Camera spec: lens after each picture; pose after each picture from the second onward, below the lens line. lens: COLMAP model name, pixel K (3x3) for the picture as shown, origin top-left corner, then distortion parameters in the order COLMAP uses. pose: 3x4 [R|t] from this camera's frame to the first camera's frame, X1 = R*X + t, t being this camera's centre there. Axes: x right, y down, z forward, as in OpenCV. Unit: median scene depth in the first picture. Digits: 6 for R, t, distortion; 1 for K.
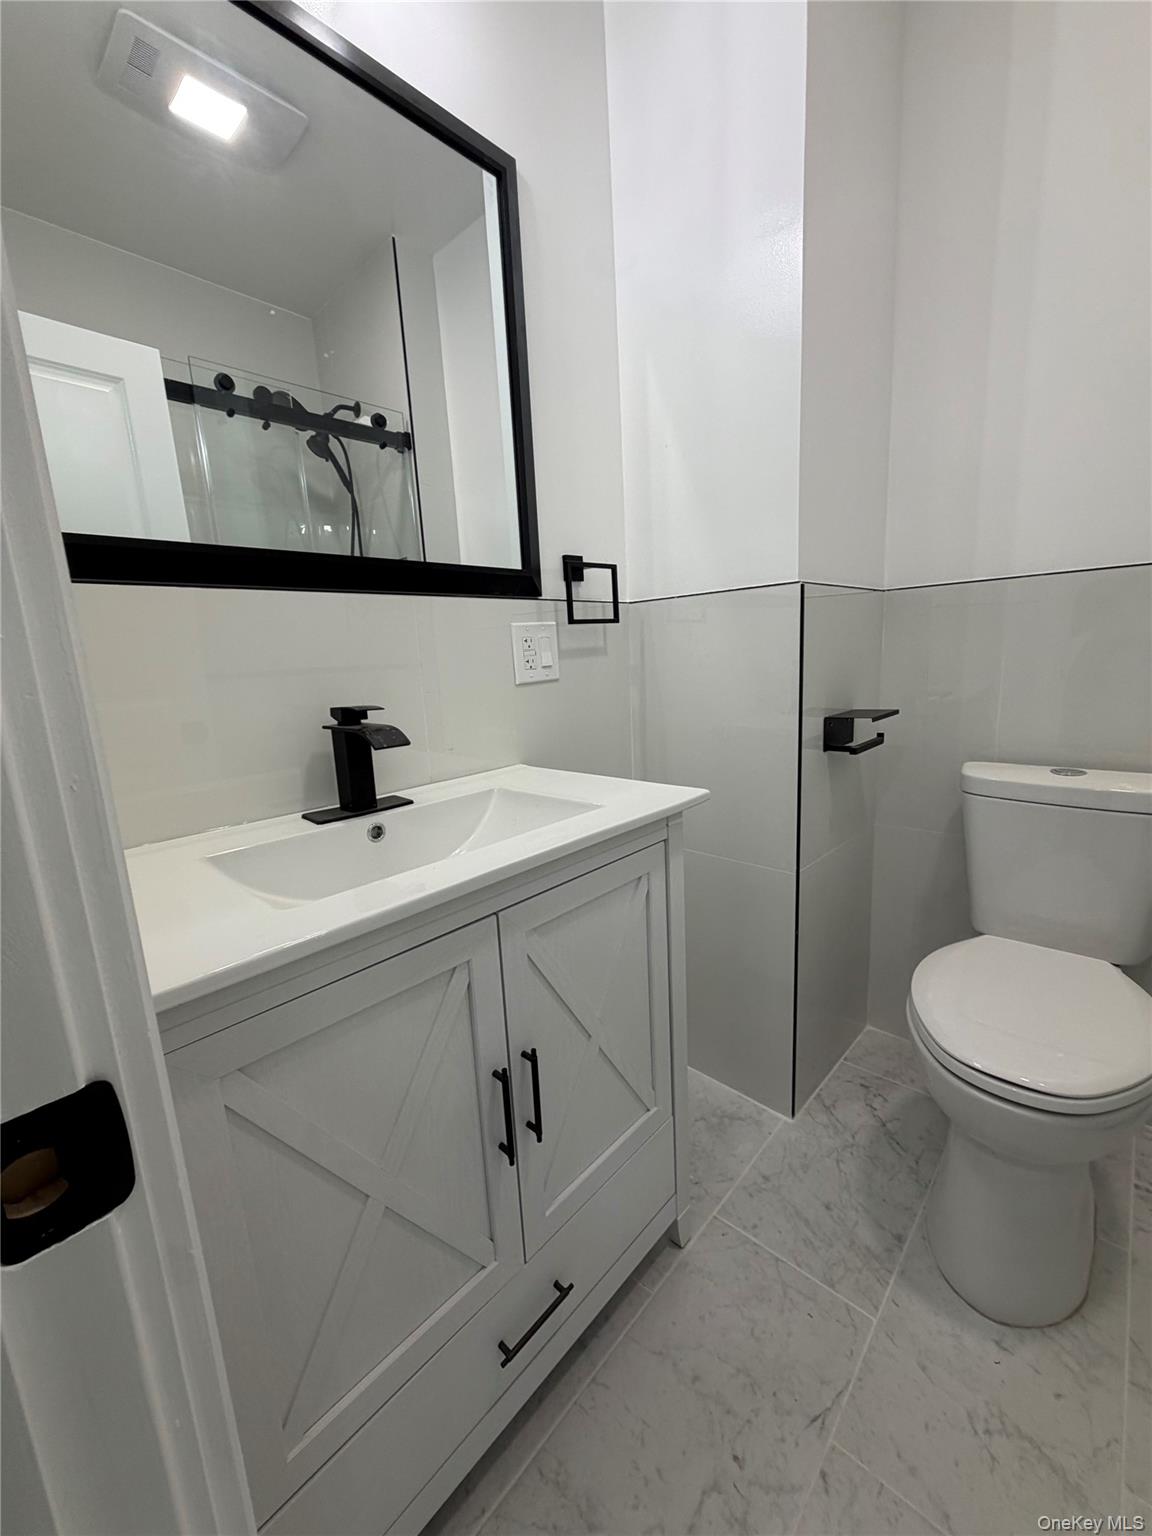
lens RADIAL K [[609.0, 0, 575.6], [0, 609.0, 761.6], [0, 0, 1]] dist [-0.002481, -0.000945]
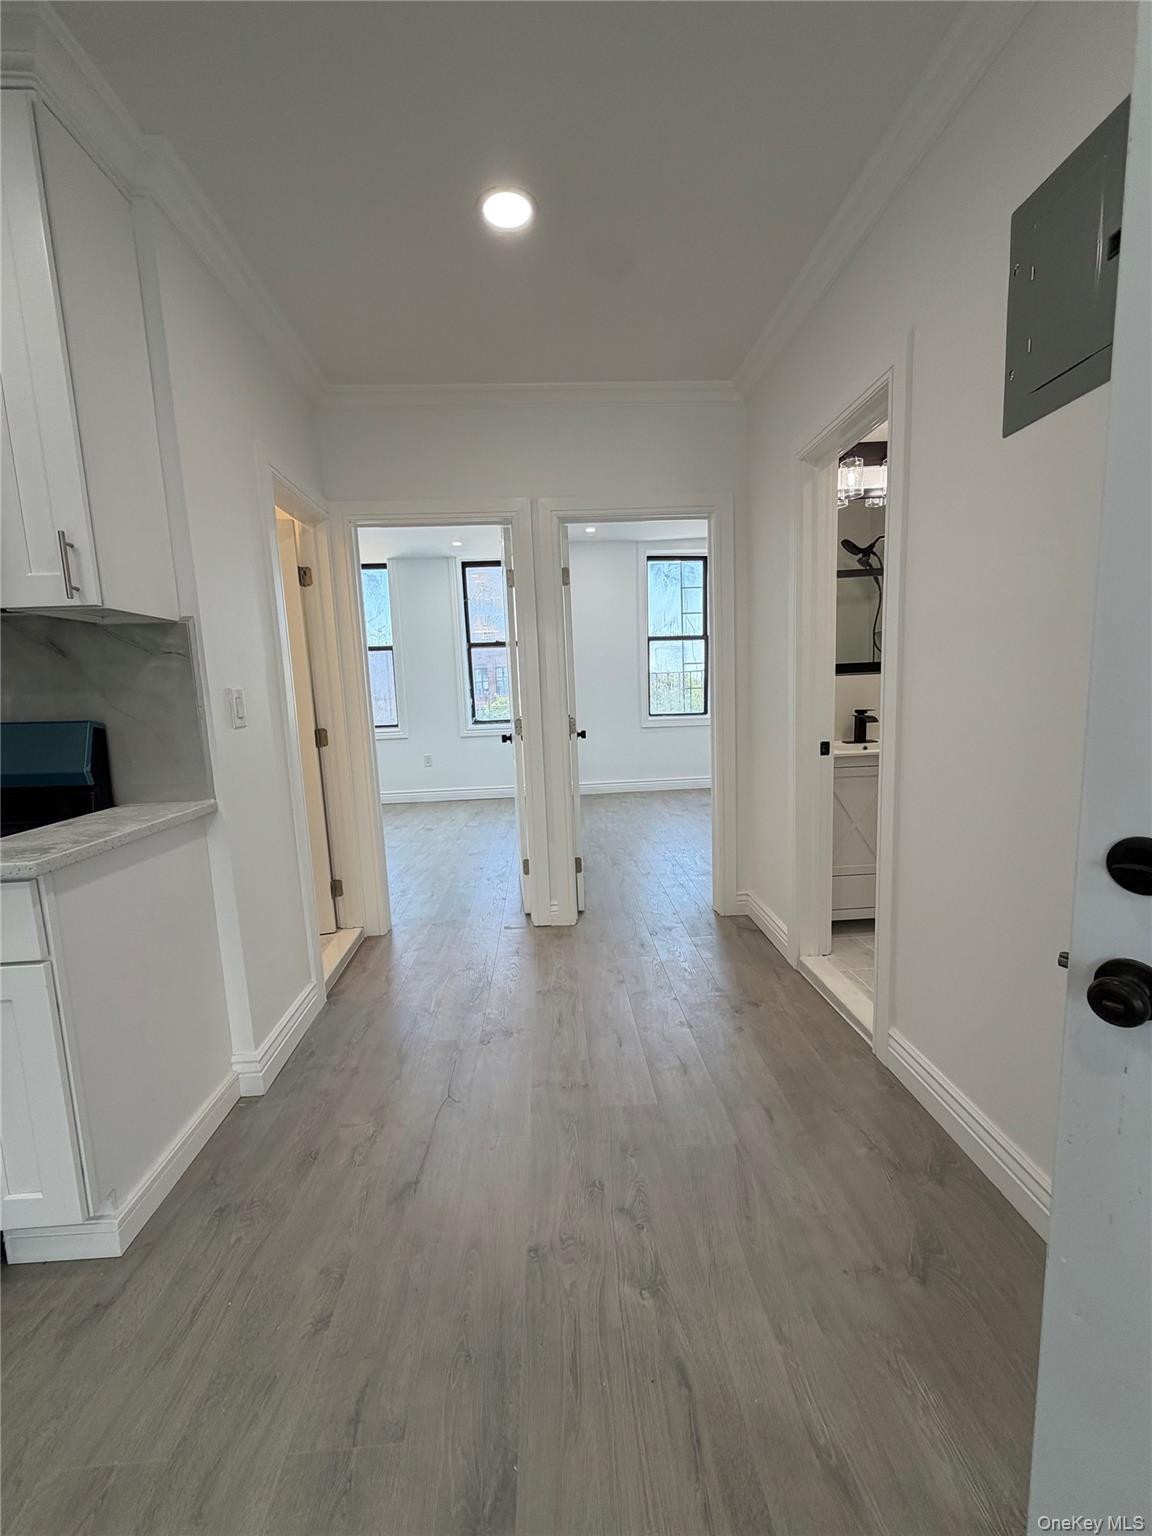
lens RADIAL K [[609.0, 0, 570.9], [0, 609.0, 760.2], [0, 0, 1]] dist [-0.002481, -0.000945]
pose [[0.694725, 0.111411, -0.710595, 0.671638], [-0.117692, 0.992224, 0.040503, 0.172465], [0.709582, 0.055493, 0.702435, -1.788558]]
